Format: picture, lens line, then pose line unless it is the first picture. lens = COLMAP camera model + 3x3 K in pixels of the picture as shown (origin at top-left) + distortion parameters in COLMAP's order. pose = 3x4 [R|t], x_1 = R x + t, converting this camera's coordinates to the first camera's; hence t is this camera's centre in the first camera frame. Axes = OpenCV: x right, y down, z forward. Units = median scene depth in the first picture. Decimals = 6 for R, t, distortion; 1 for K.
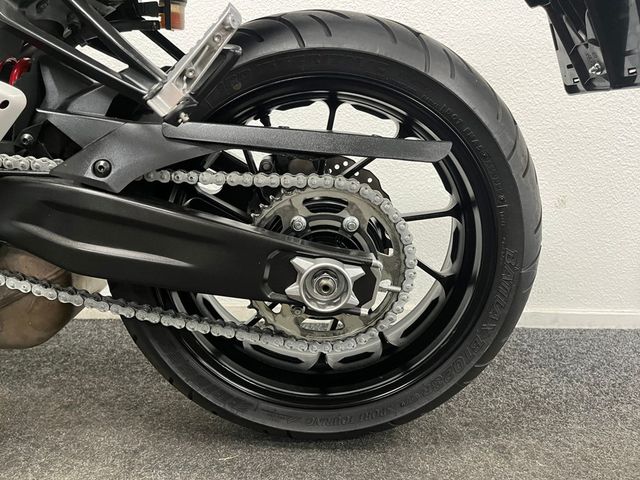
lens RADIAL K [[478.1, 0, 320.0], [0, 478.1, 240.0], [0, 0, 1]] dist [0.073987, -0.099242]
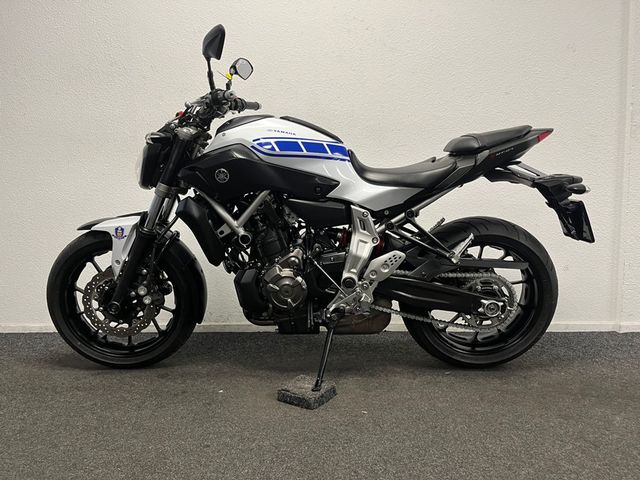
lens RADIAL K [[478.1, 0, 320.0], [0, 478.1, 240.0], [0, 0, 1]] dist [0.073987, -0.099242]
pose [[0.999512, -0.025434, -0.018137, -0.947202], [0.024009, 0.996903, -0.074883, -0.130471], [0.019986, 0.074411, 0.997027, -2.025231]]
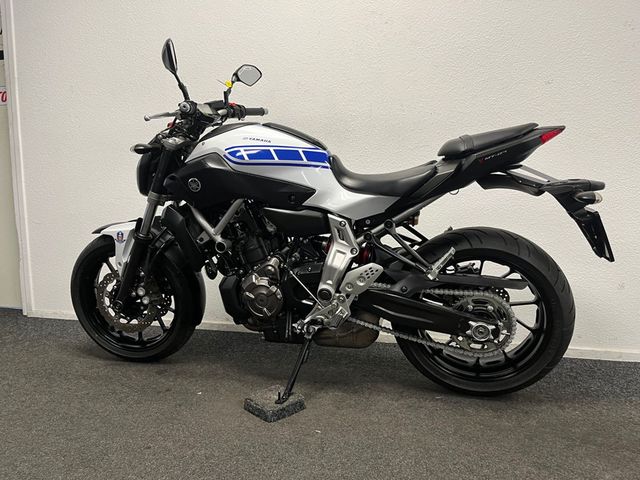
lens RADIAL K [[478.1, 0, 320.0], [0, 478.1, 240.0], [0, 0, 1]] dist [0.073987, -0.099242]
pose [[0.963683, -0.001246, -0.267044, -0.128520], [-0.015689, 0.997998, -0.061272, -0.229019], [0.266586, 0.063236, 0.961734, -1.825040]]
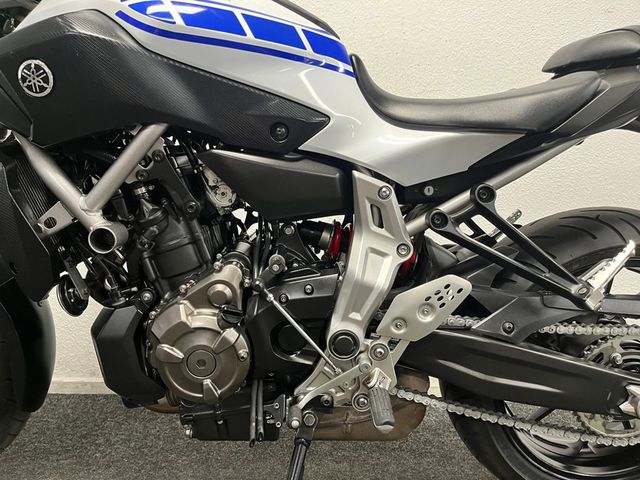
lens RADIAL K [[478.1, 0, 320.0], [0, 478.1, 240.0], [0, 0, 1]] dist [0.073987, -0.099242]
pose [[0.999940, 0.002870, 0.010545, -0.912135], [-0.001938, 0.996175, -0.087357, -0.248153], [-0.010755, 0.087331, 0.996121, -0.467109]]
